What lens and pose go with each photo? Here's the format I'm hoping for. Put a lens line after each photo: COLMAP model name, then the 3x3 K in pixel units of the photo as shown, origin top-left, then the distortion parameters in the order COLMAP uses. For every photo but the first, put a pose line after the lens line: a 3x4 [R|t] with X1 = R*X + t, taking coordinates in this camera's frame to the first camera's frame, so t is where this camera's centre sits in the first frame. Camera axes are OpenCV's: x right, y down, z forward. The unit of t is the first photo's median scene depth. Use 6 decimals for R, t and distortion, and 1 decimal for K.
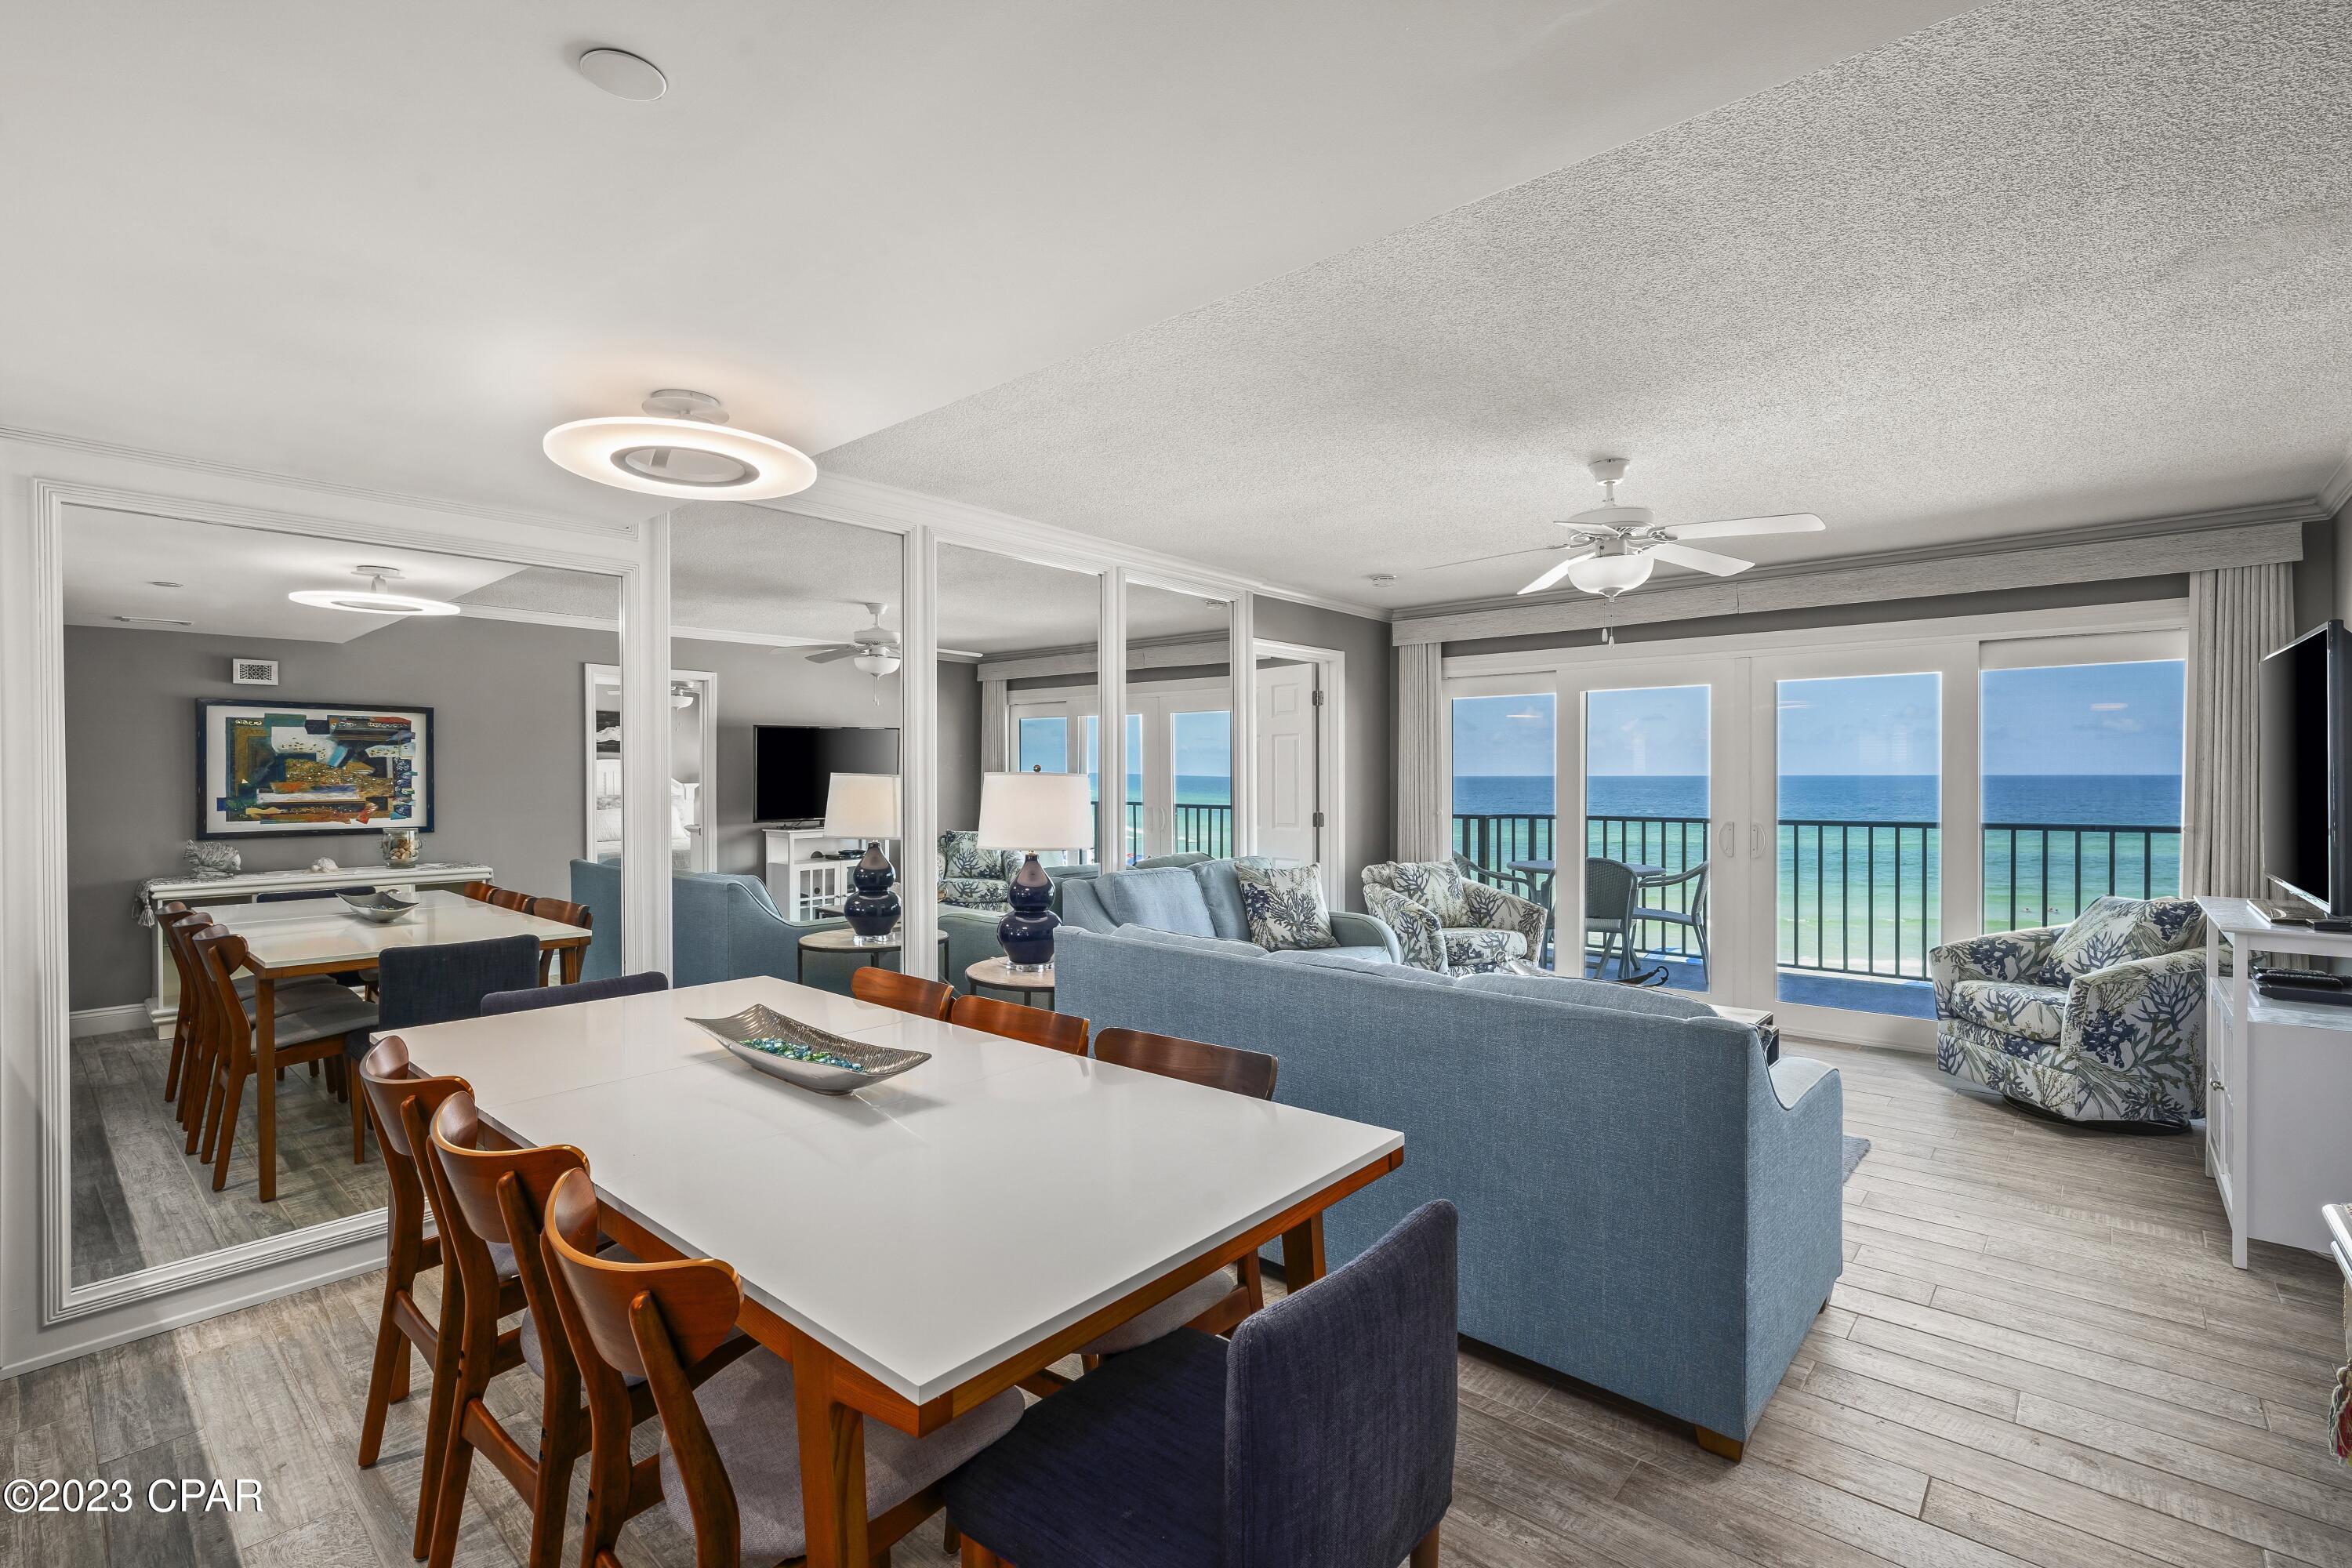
lens RADIAL K [[1050.5, 0, 1190.5], [0, 1050.5, 780.3], [0, 0, 1]] dist [0.001086, 0.000917]
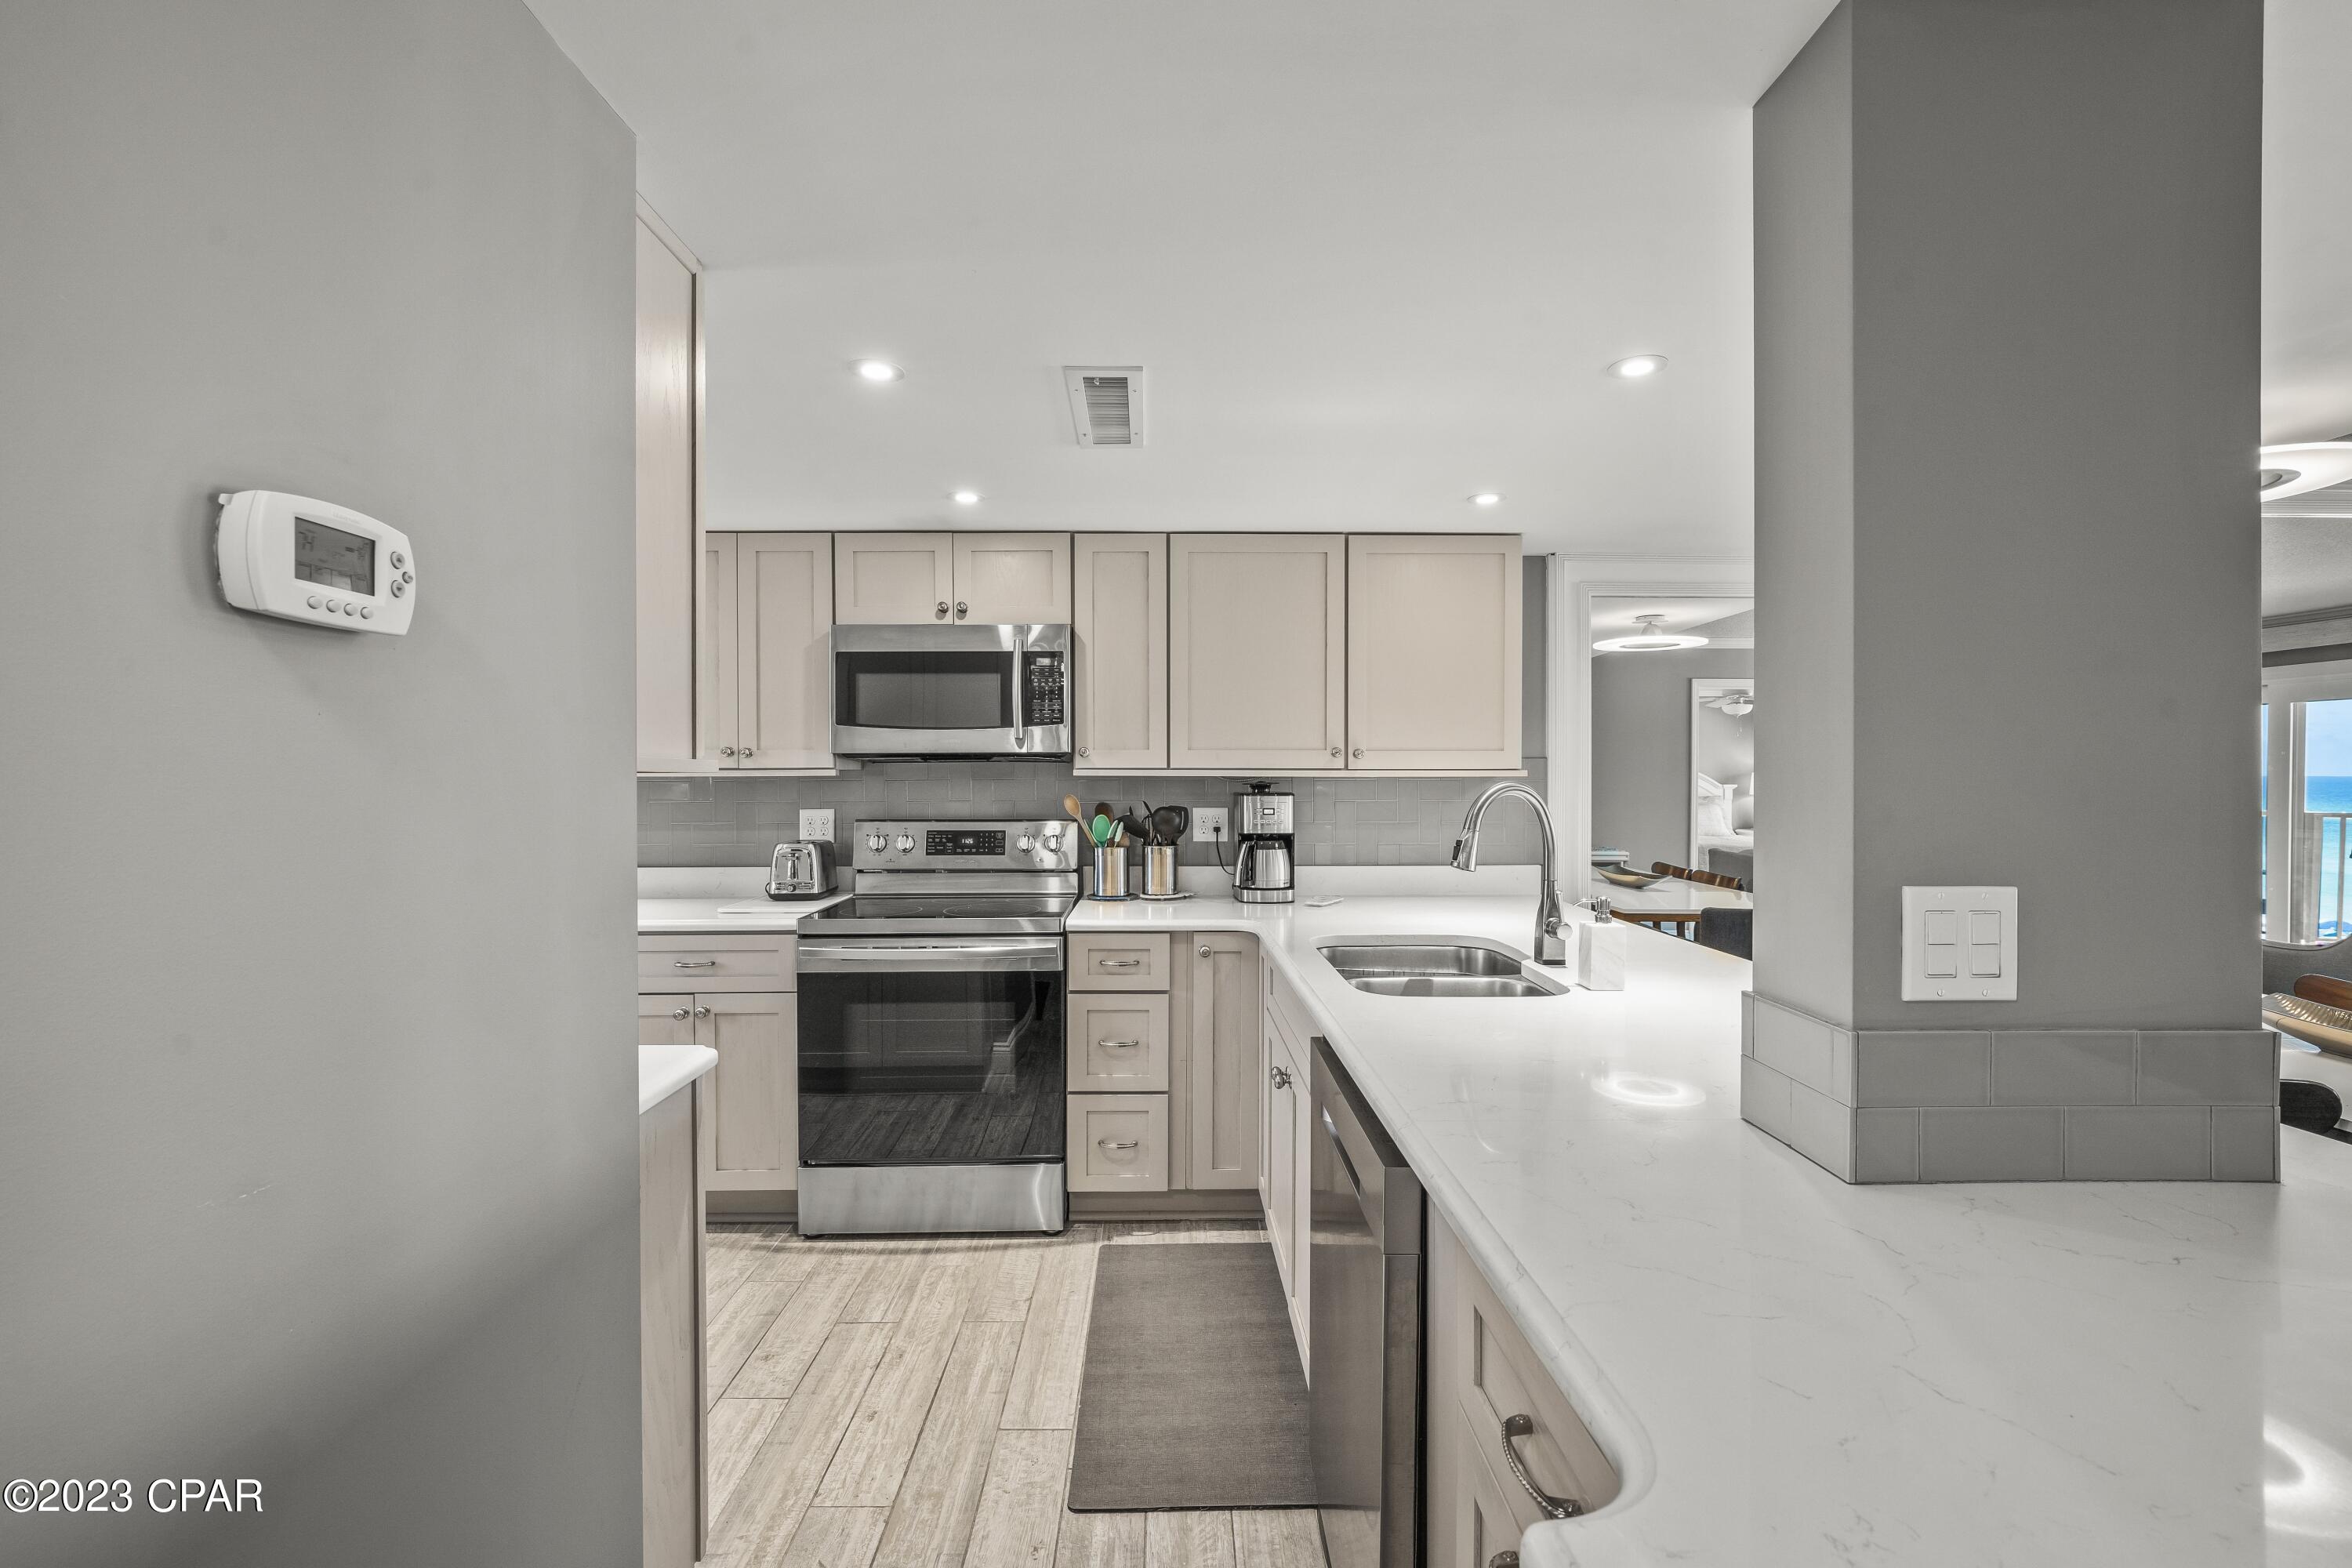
lens RADIAL K [[984.0, 0, 1184.8], [0, 984.0, 773.8], [0, 0, 1]] dist [-0.018444, 0.000033]
pose [[0.667509, -0.001960, -0.744599, -0.198831], [-0.004493, 0.999968, -0.006660, 0.003926], [0.744588, 0.007791, 0.667479, -0.196148]]
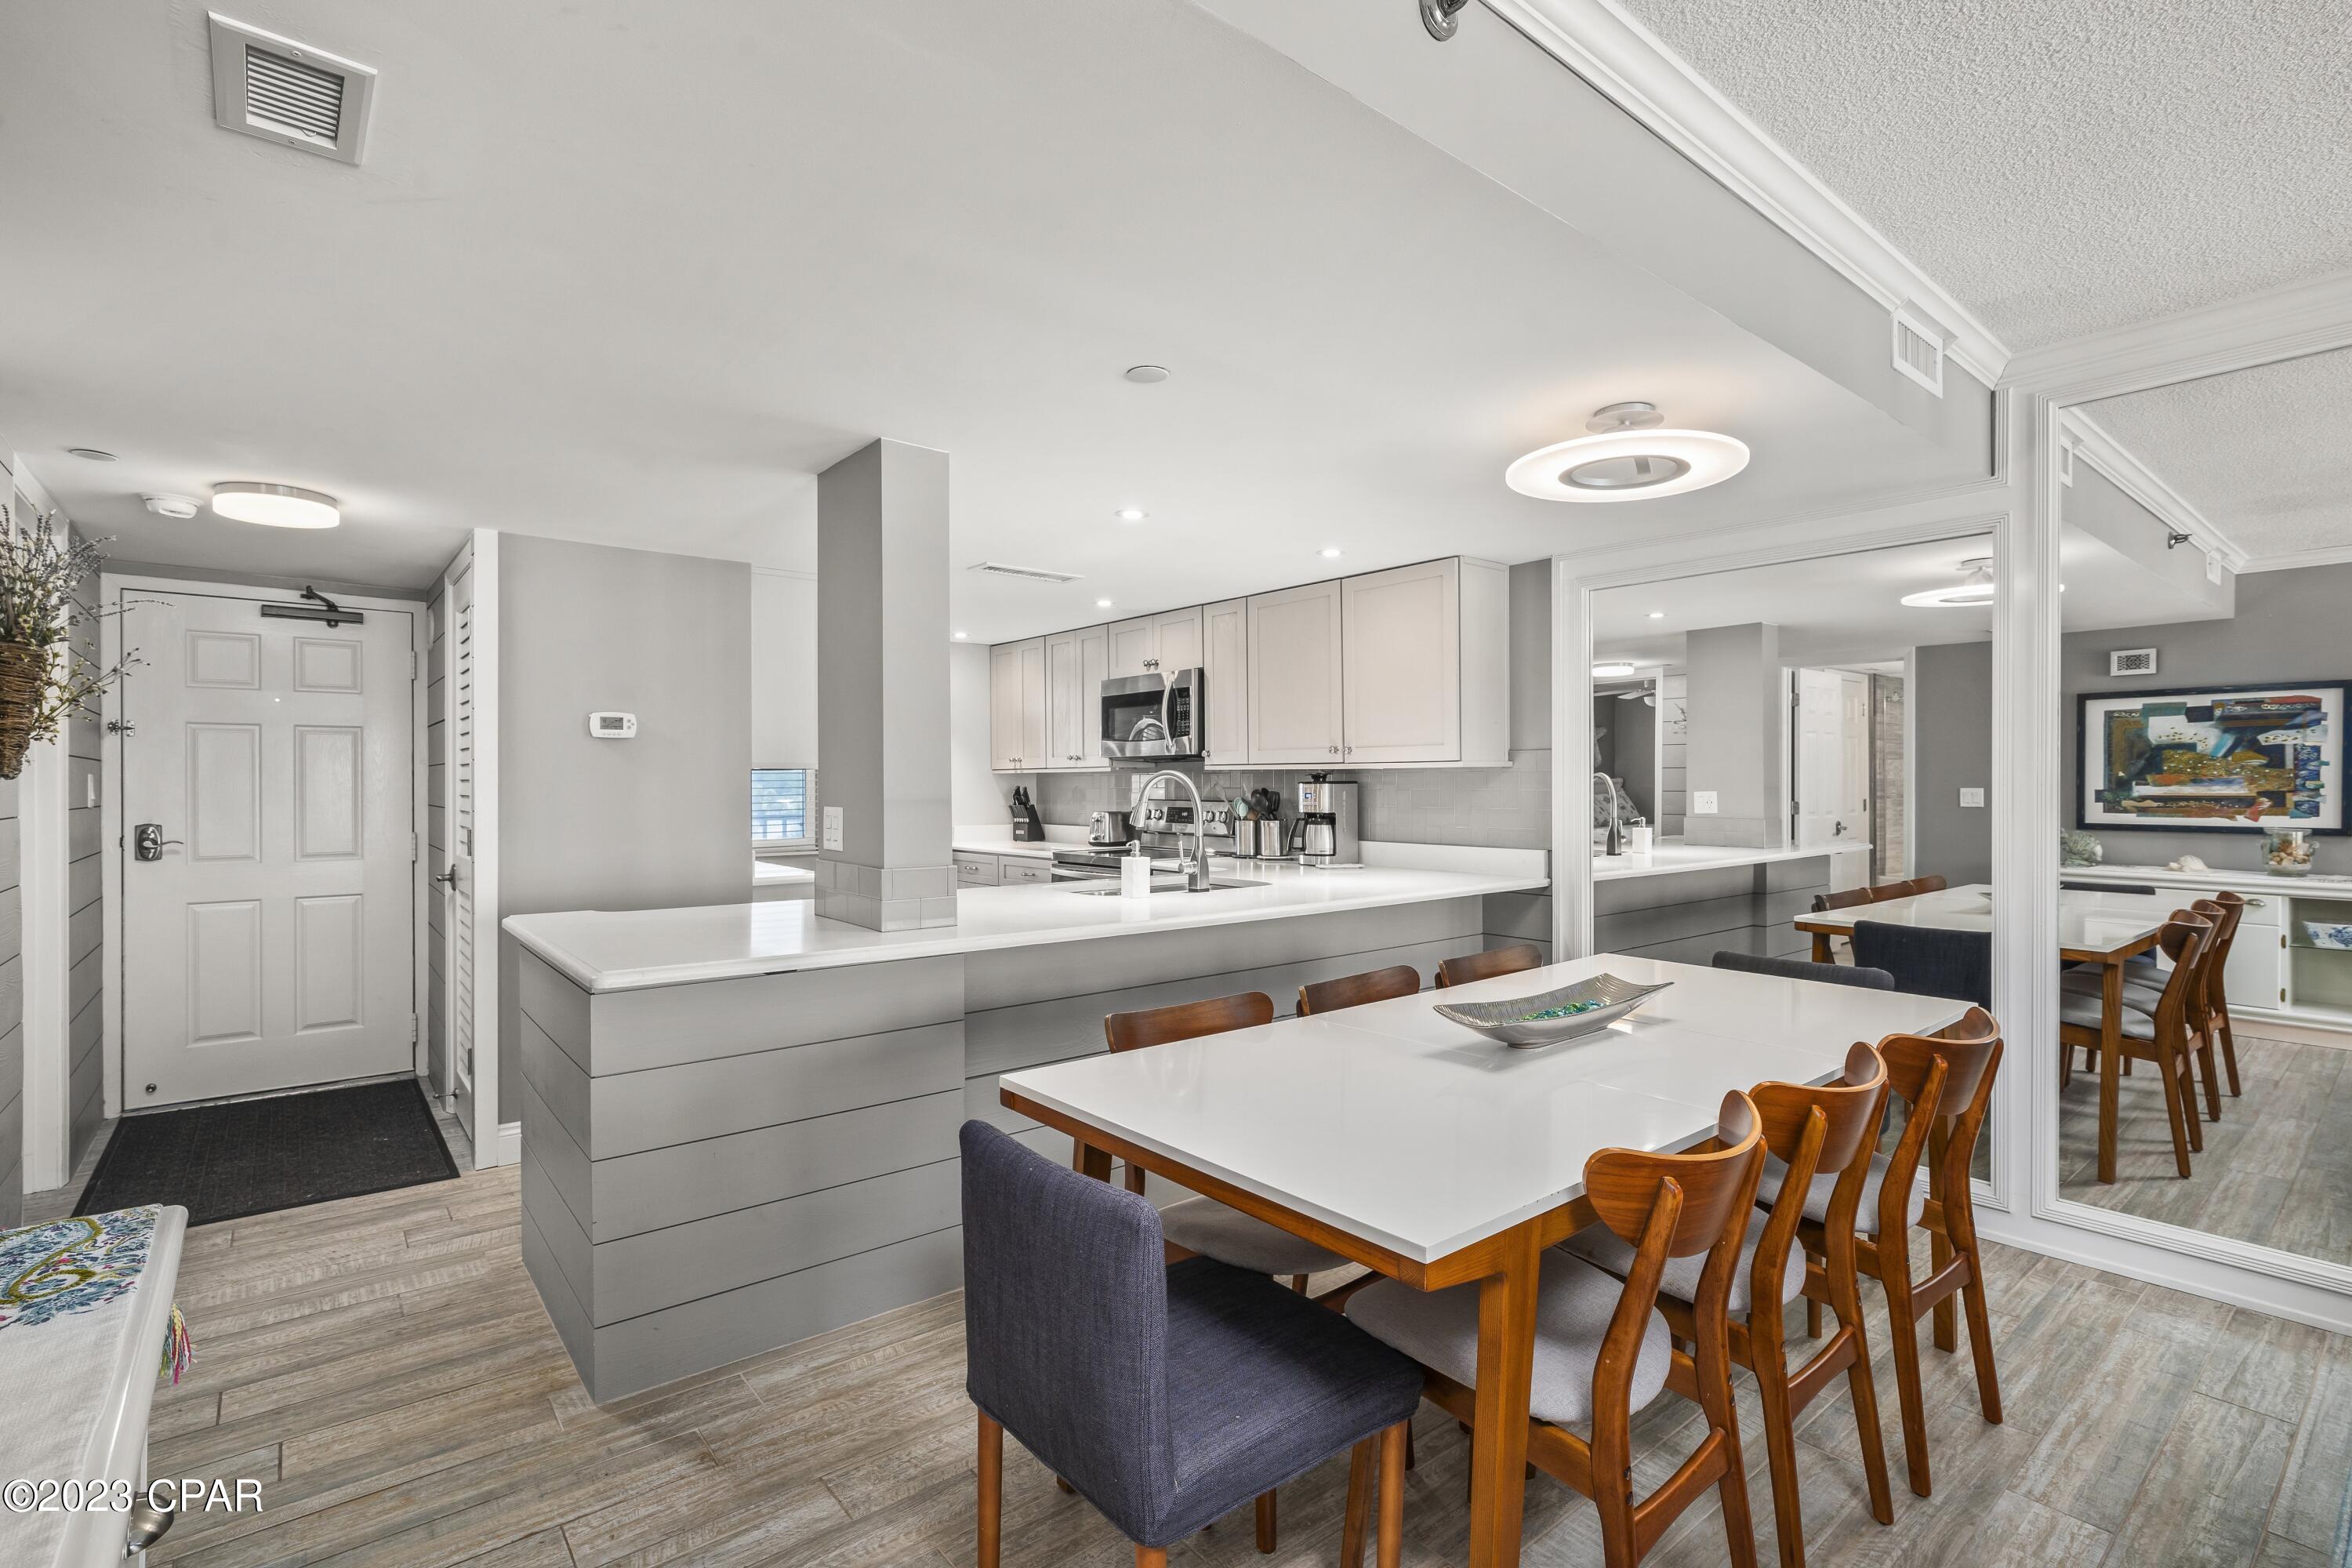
lens RADIAL K [[1118.7, 0, 1186.9], [0, 1118.7, 794.3], [0, 0, 1]] dist [0.001297, 0.001335]
pose [[-0.170442, 0.009397, -0.985323, 0.296179], [-0.003759, 0.999941, 0.010187, 0.013090], [0.985360, 0.005440, -0.170397, 0.305671]]
